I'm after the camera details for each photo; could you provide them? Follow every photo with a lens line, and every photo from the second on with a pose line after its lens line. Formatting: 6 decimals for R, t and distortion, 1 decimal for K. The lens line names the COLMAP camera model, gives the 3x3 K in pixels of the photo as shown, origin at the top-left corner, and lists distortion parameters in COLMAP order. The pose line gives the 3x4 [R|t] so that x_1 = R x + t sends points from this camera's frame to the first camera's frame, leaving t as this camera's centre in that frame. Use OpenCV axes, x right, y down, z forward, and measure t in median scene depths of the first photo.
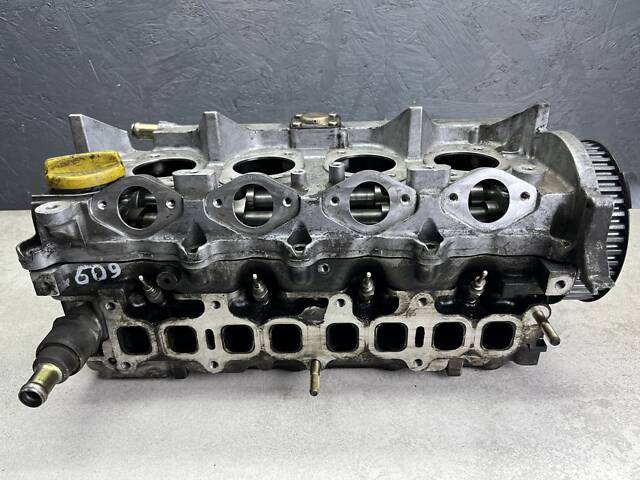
lens RADIAL K [[520.2, 0, 317.2], [0, 520.2, 237.4], [0, 0, 1]] dist [0.078638, -0.148662]
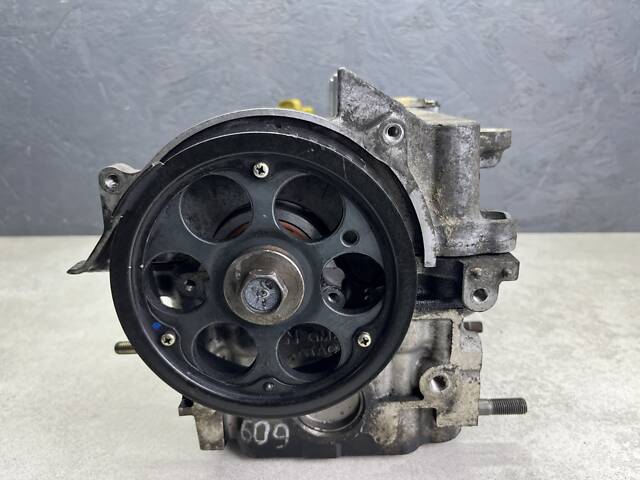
lens RADIAL K [[520.2, 0, 317.0], [0, 520.2, 237.4], [0, 0, 1]] dist [0.078638, -0.148662]
pose [[0.998054, 0.017714, -0.059785, 0.038336], [-0.027241, 0.986327, -0.162530, 0.100567], [0.056089, 0.163843, 0.984891, 0.099953]]
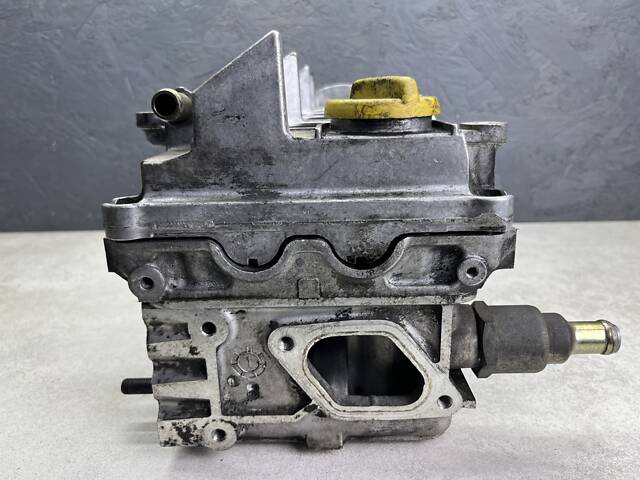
lens RADIAL K [[520.2, 0, 315.6], [0, 520.2, 228.7], [0, 0, 1]] dist [0.078638, -0.148662]
pose [[0.997744, 0.005574, -0.066907, -0.006155], [-0.018219, 0.981631, -0.189916, 0.129018], [0.064619, 0.190706, 0.979518, 0.105010]]
